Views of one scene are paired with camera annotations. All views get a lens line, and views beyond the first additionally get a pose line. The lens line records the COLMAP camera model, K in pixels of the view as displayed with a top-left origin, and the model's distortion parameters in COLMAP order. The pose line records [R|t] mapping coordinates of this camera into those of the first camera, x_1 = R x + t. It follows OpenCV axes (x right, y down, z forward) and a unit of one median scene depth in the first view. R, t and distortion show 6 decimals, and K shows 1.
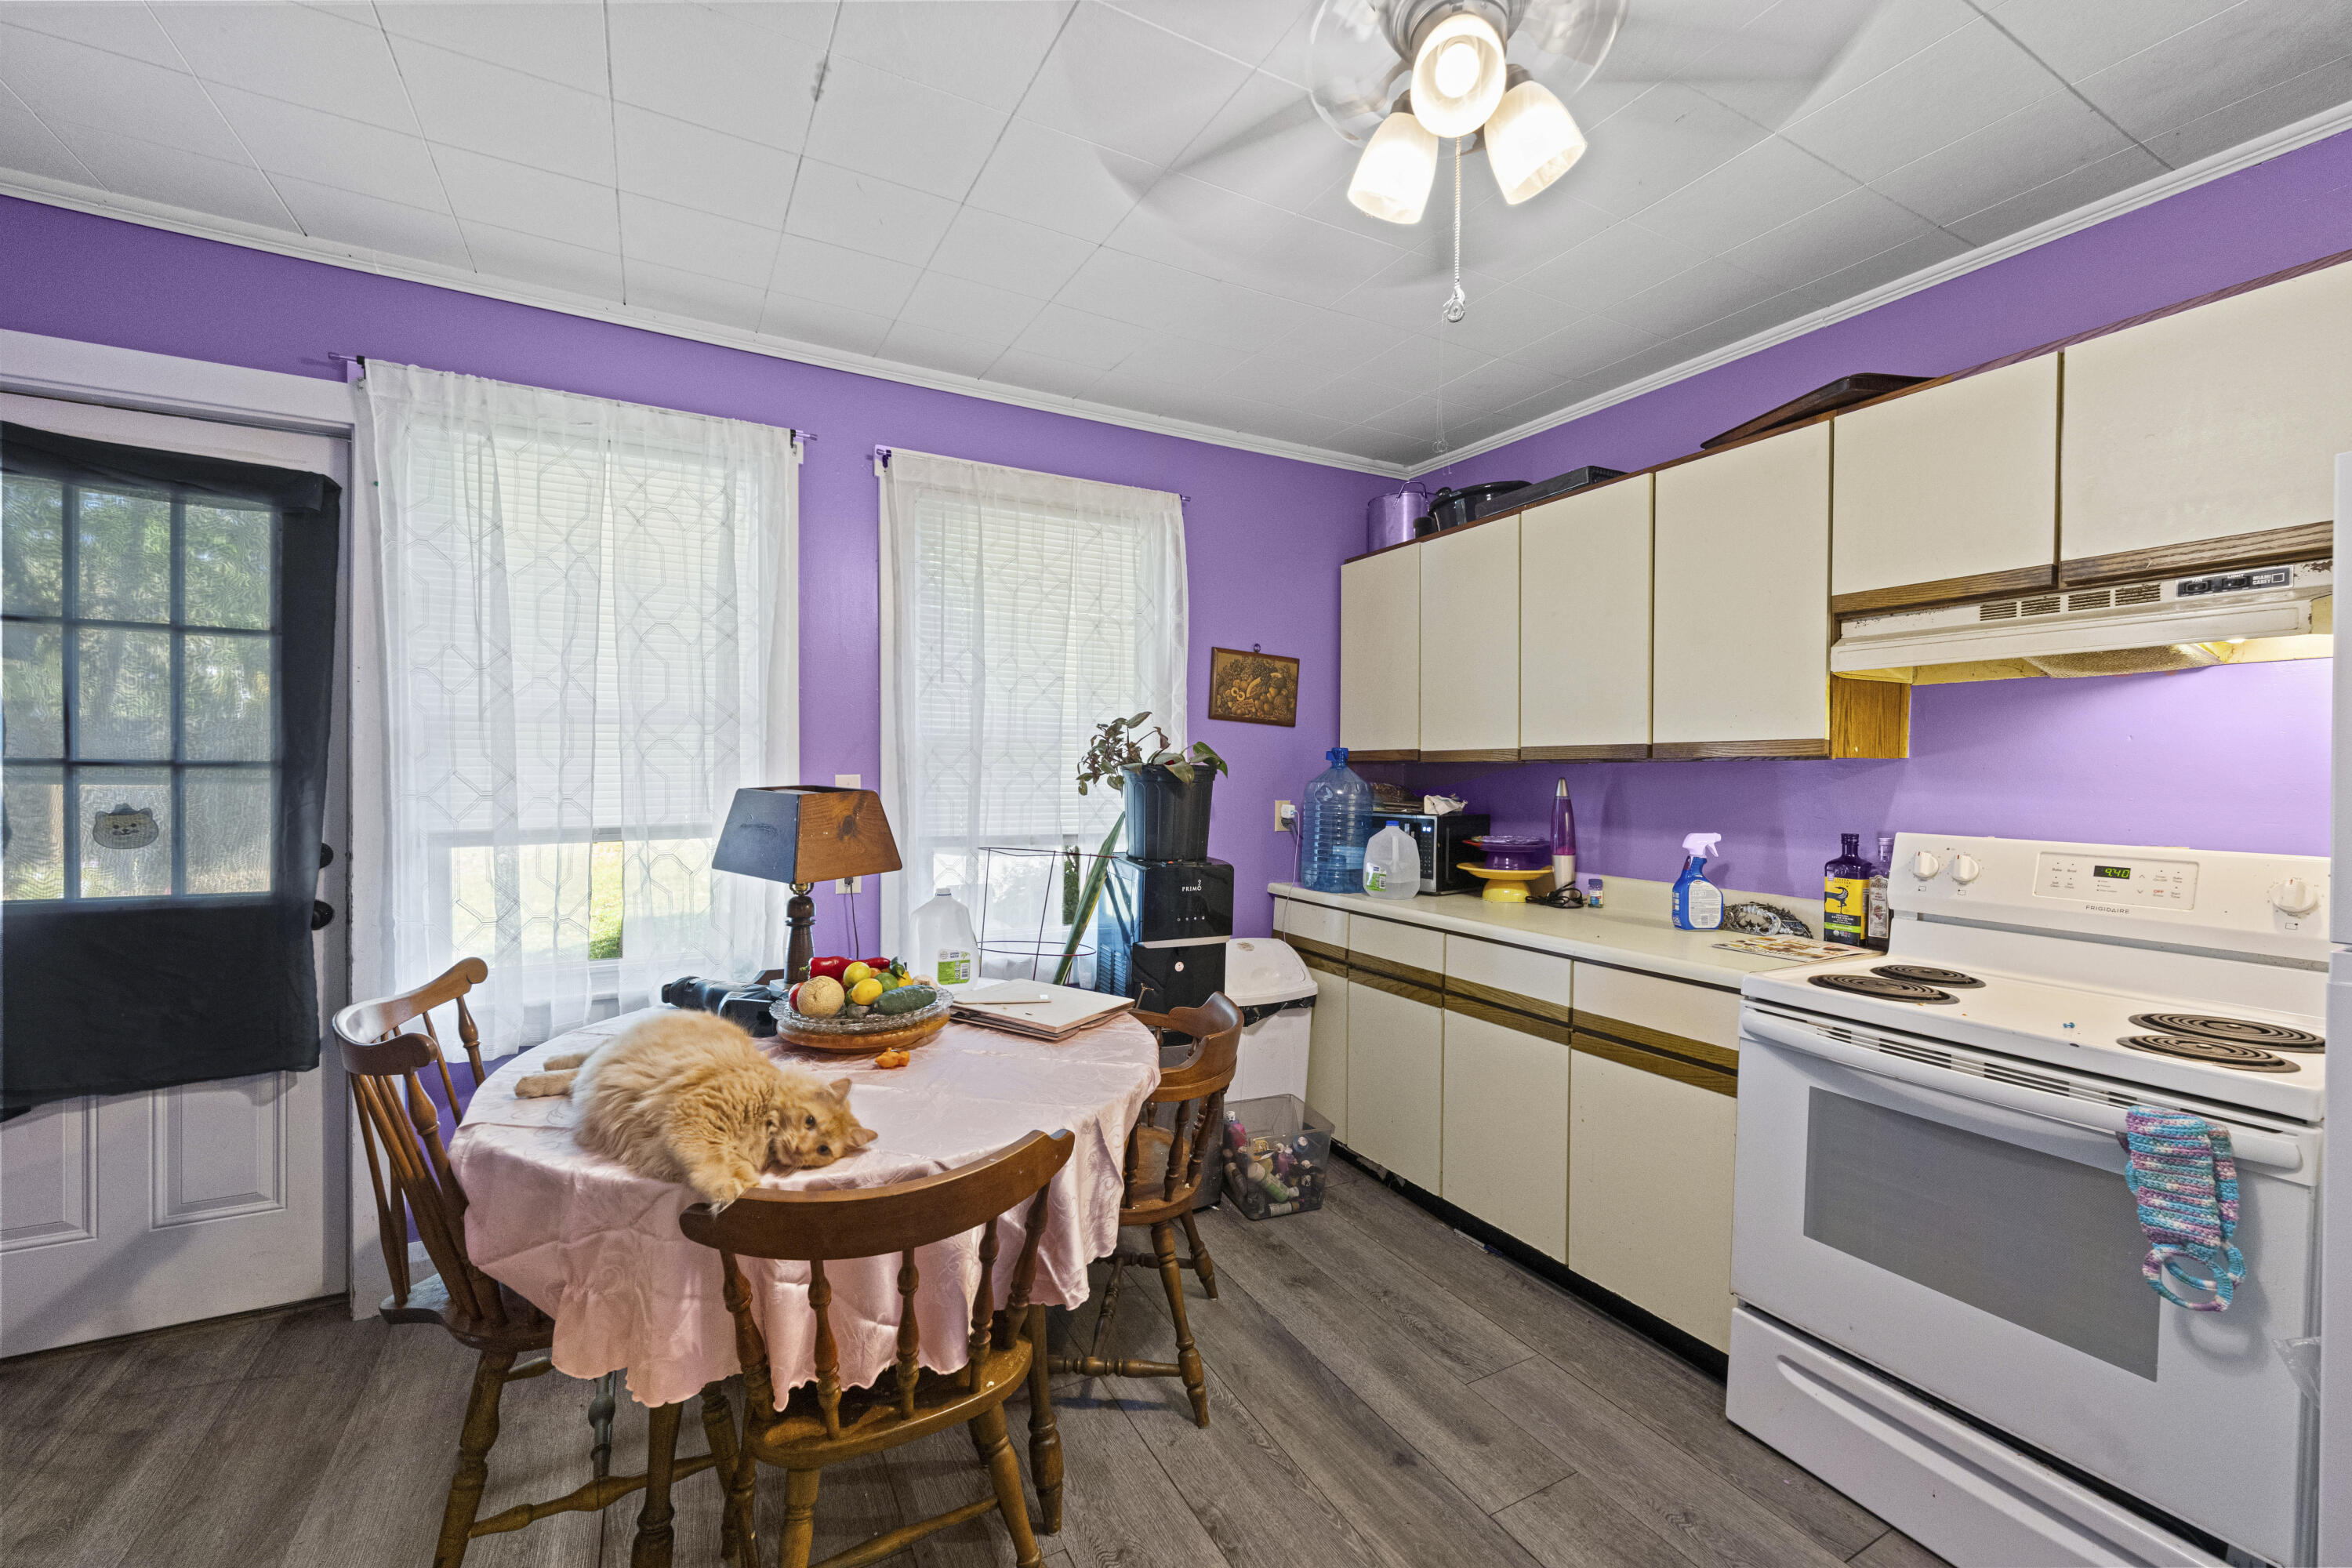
lens RADIAL K [[955.5, 0, 1180.2], [0, 955.5, 782.2], [0, 0, 1]] dist [-0.000244, -0.000175]
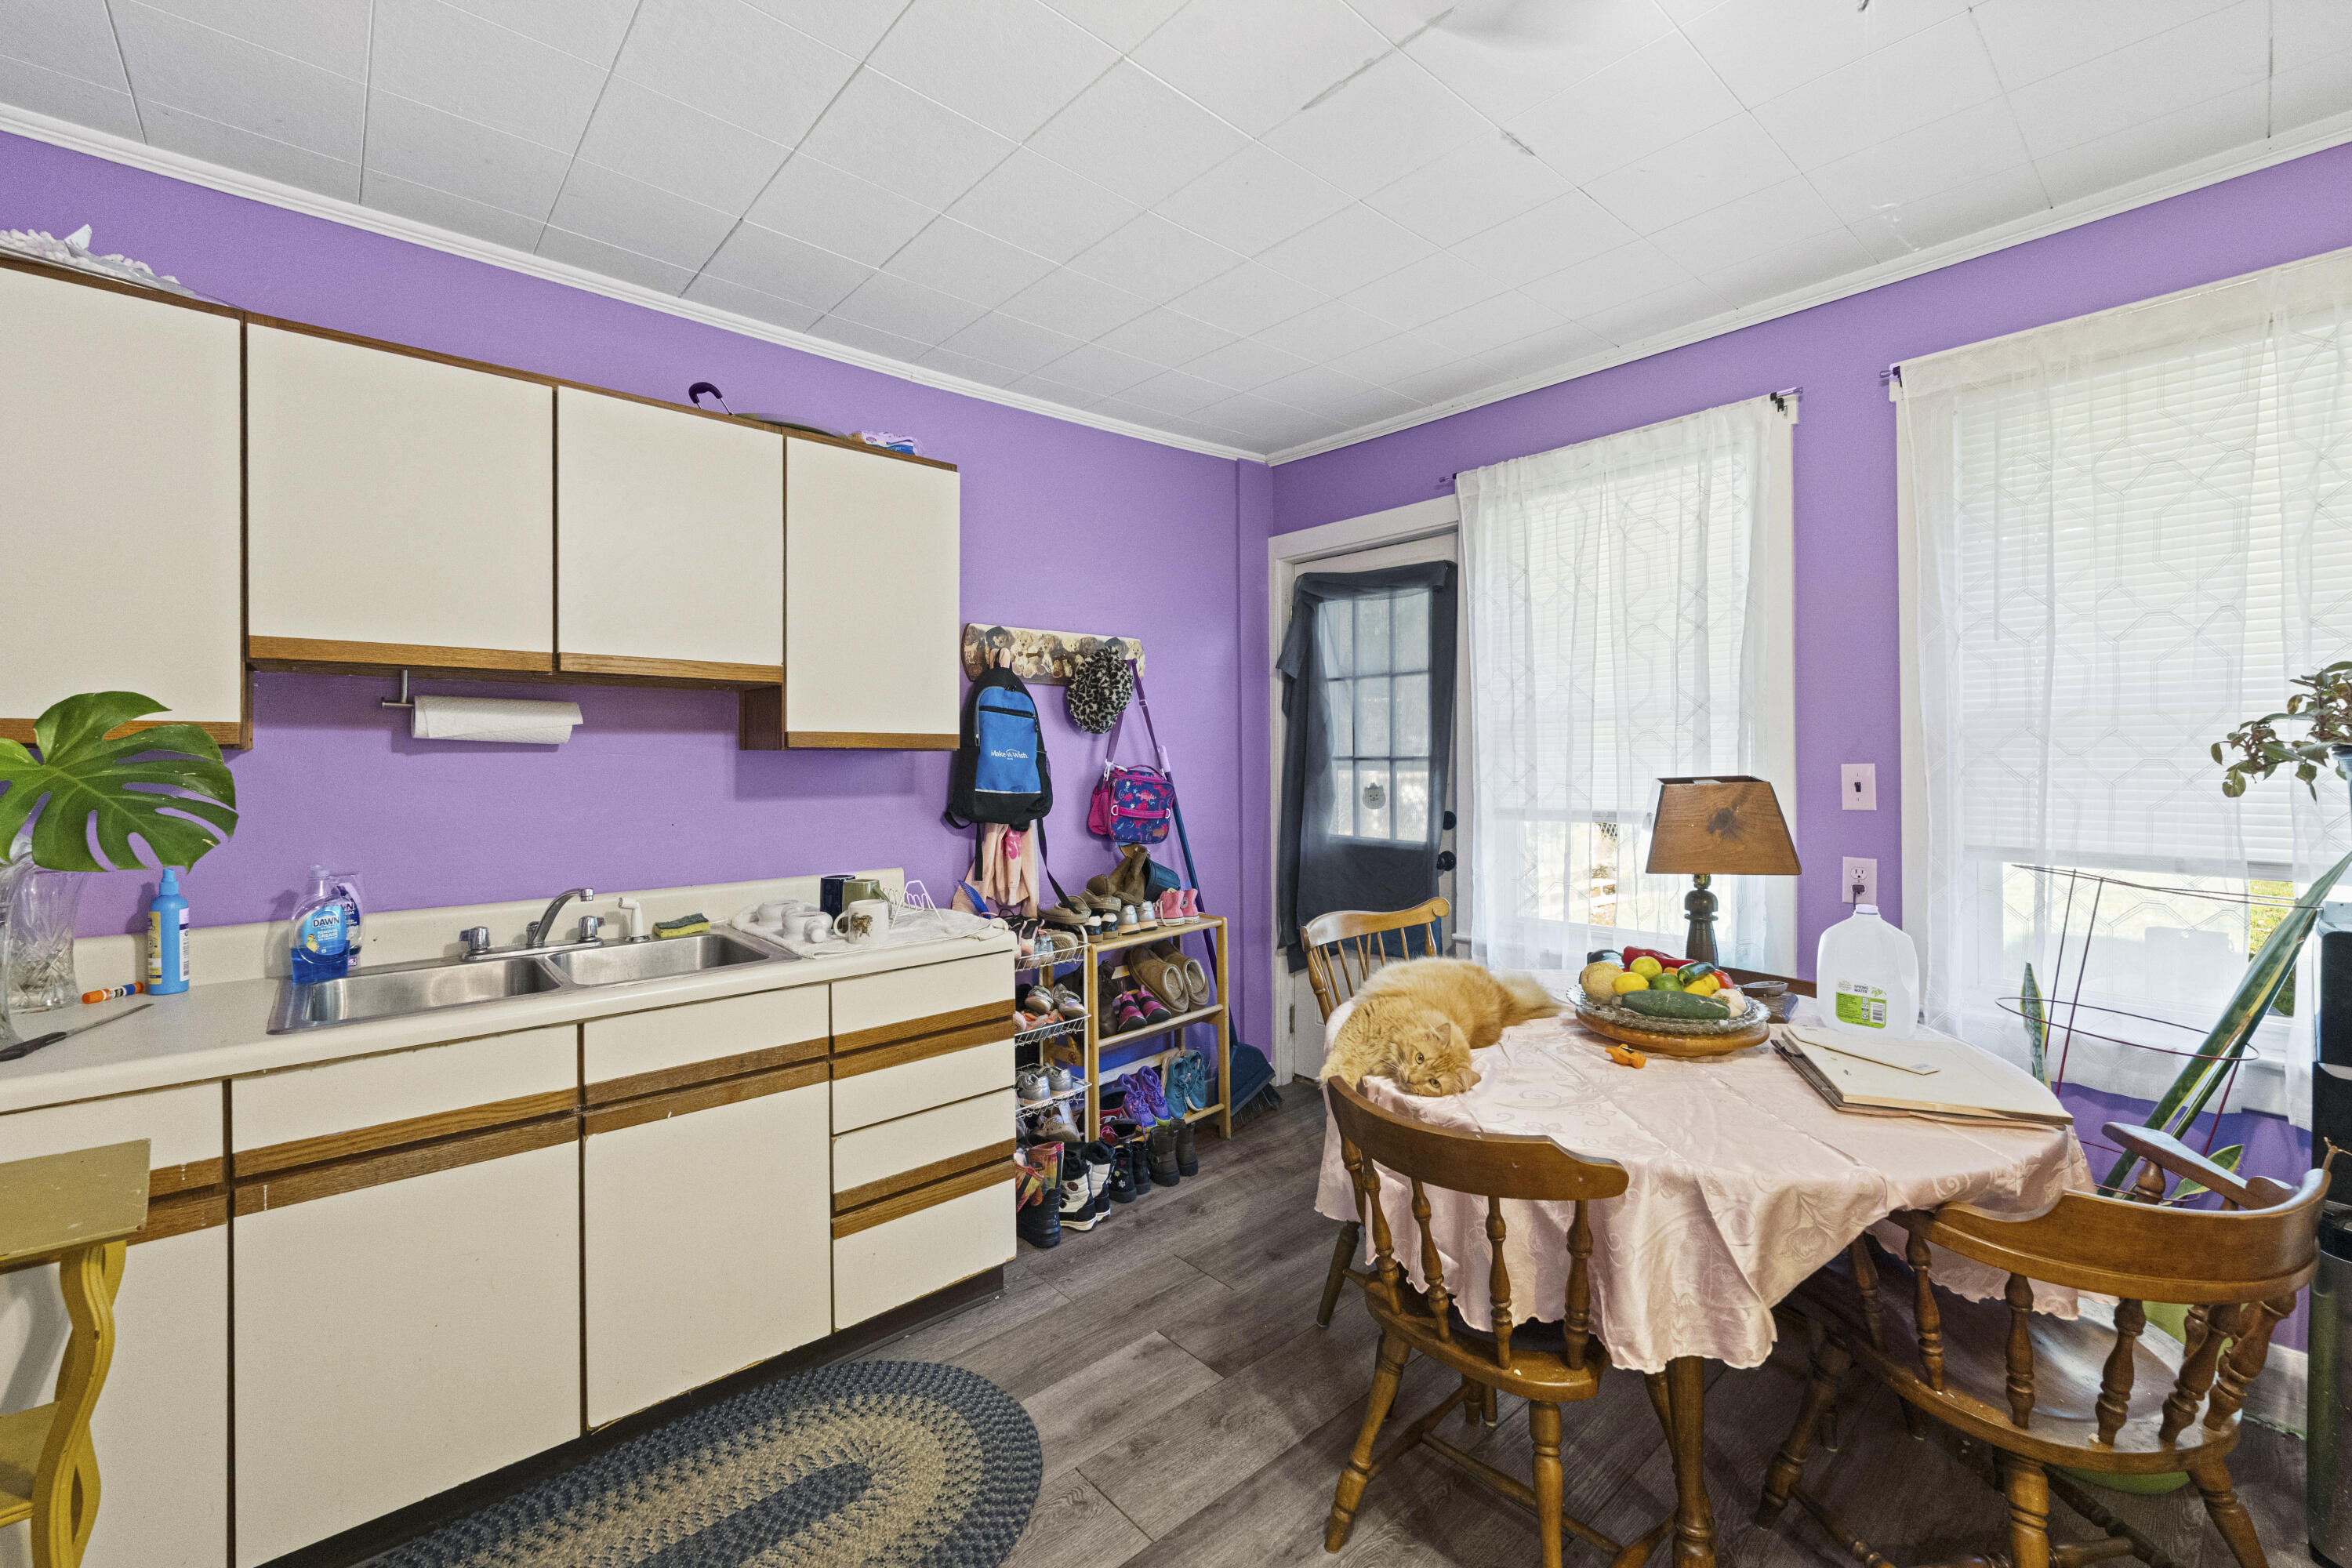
lens RADIAL K [[957.2, 0, 1173.9], [0, 957.2, 754.0], [0, 0, 1]] dist [-0.001616, -0.000181]
pose [[0.220247, -0.014162, -0.975341, 0.412879], [-0.012829, 0.999766, -0.017414, 0.005742], [0.975360, 0.016348, 0.220013, 0.257216]]
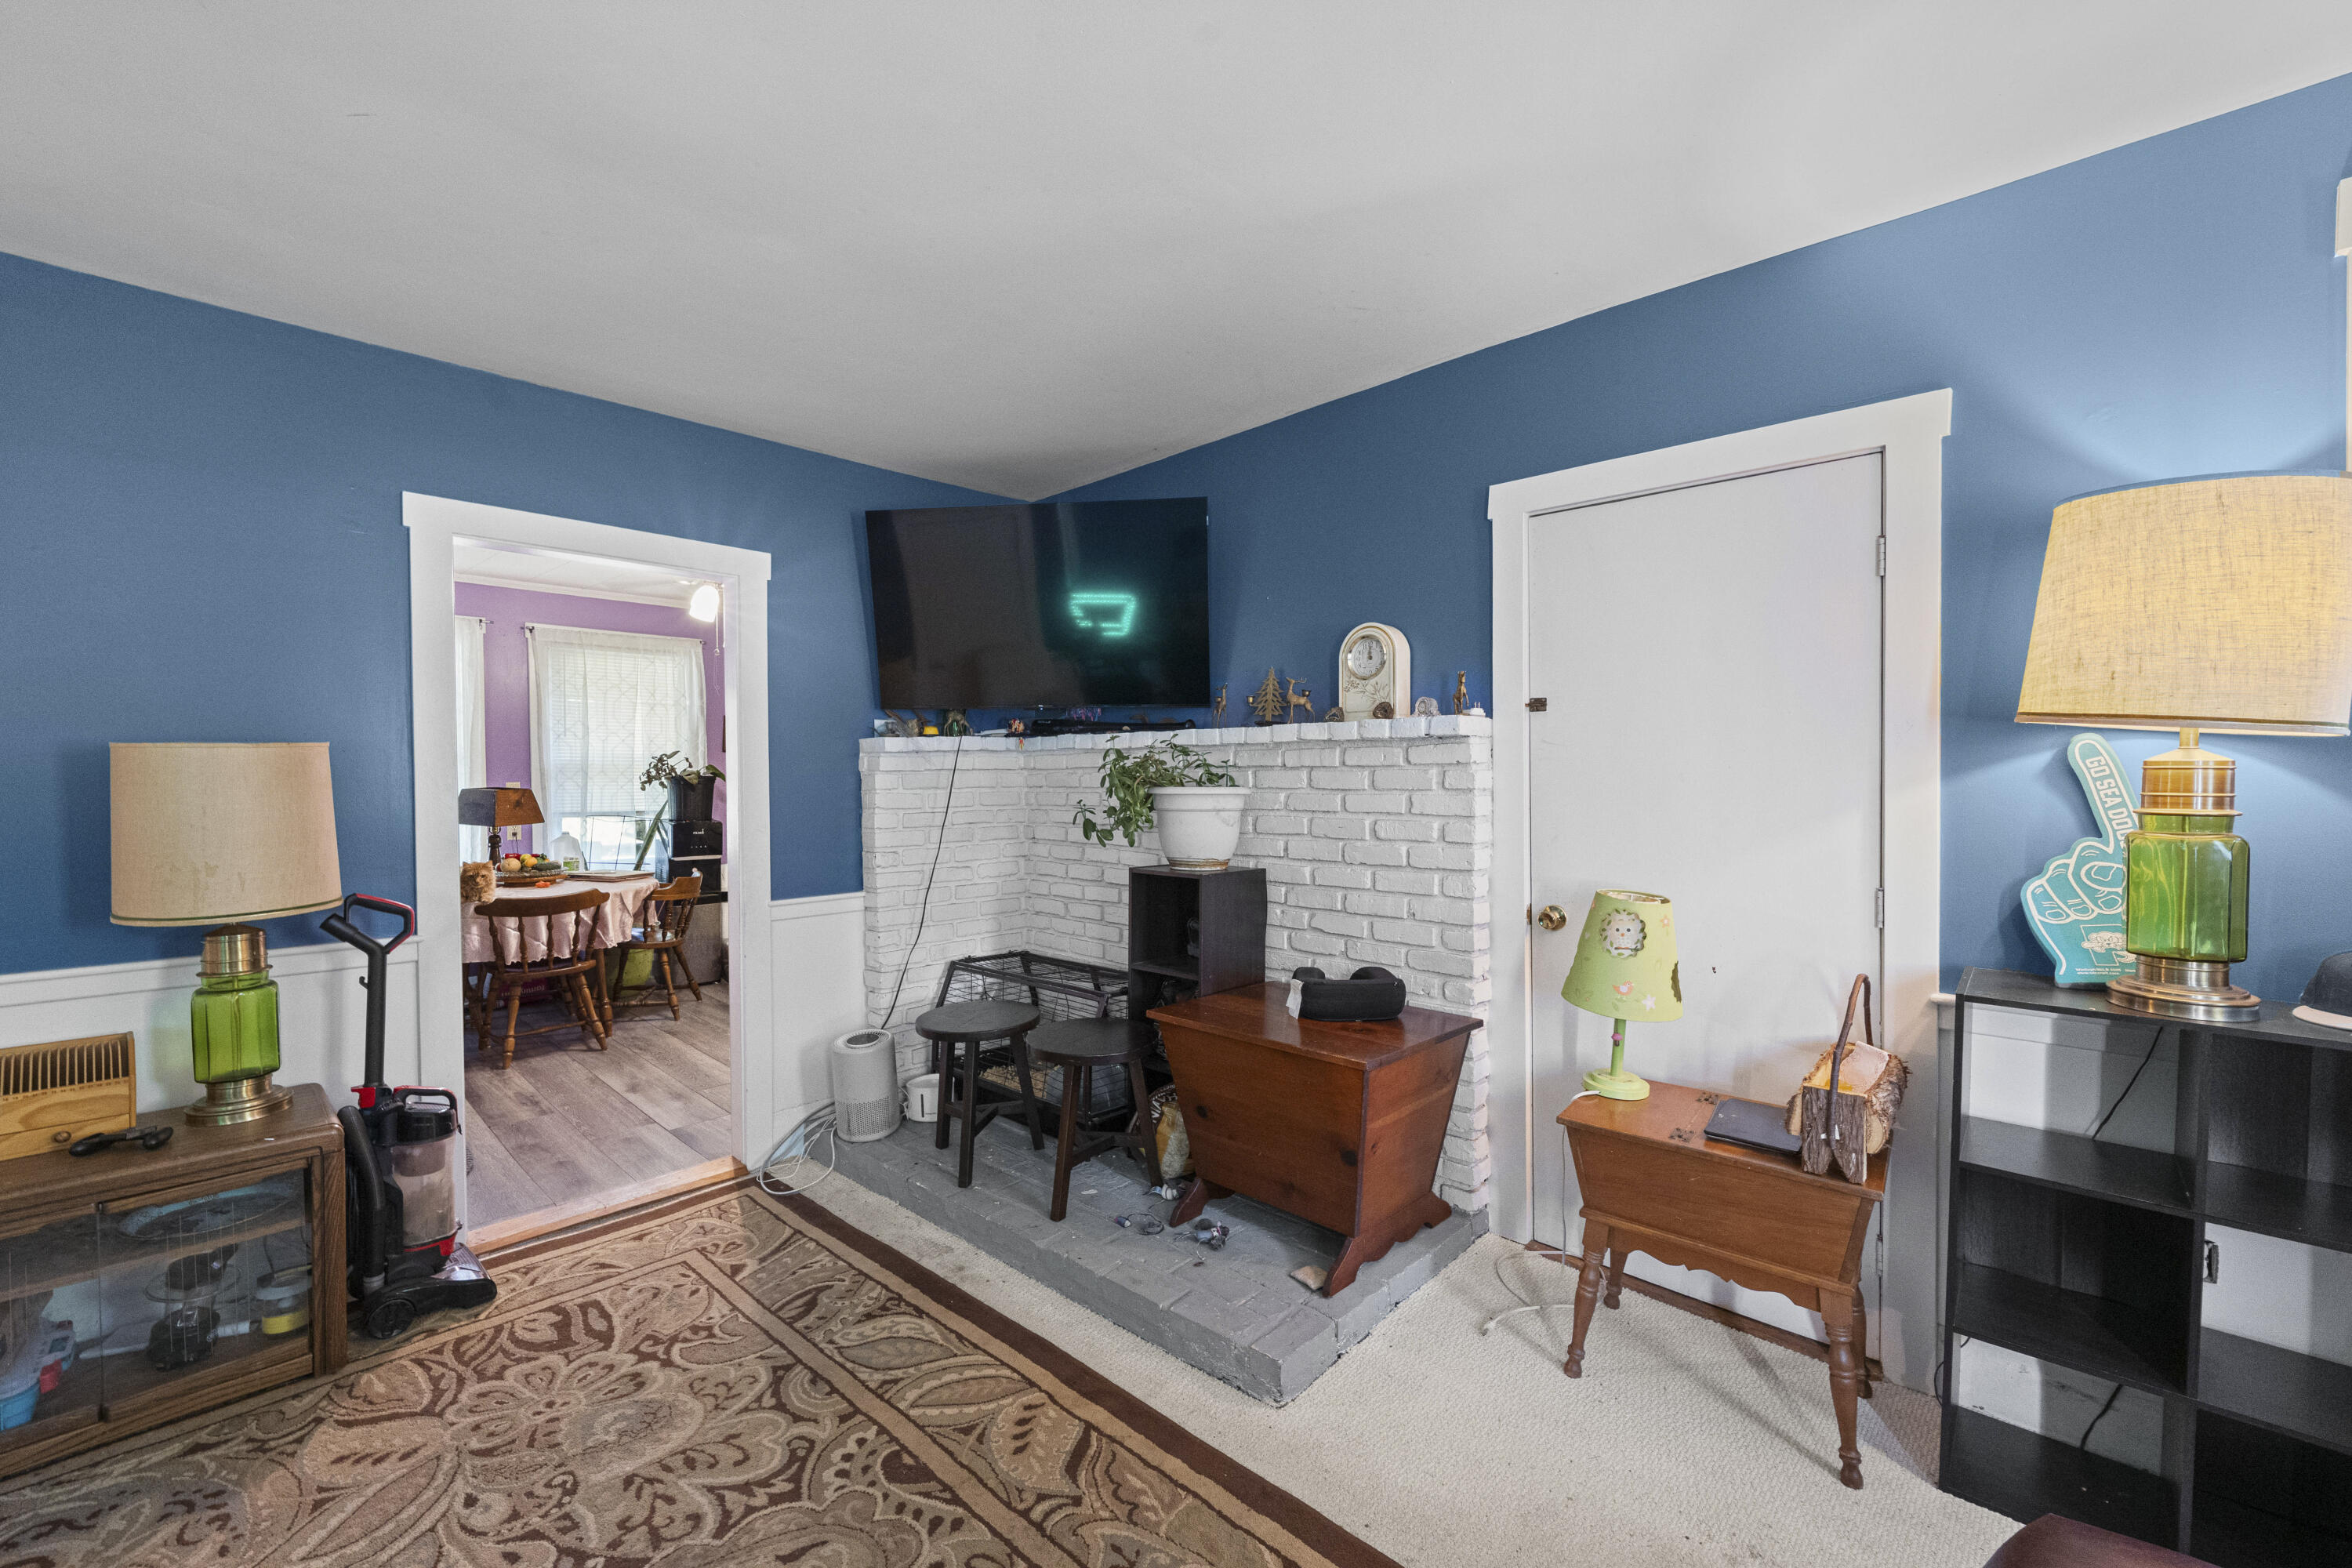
lens RADIAL K [[952.9, 0, 1180.2], [0, 952.9, 794.1], [0, 0, 1]] dist [-0.001198, -0.000940]
pose [[0.951031, -0.012995, 0.308824, 0.455986], [0.011183, 0.999908, 0.007635, 0.021973], [-0.308895, -0.003807, 0.951089, -1.647736]]
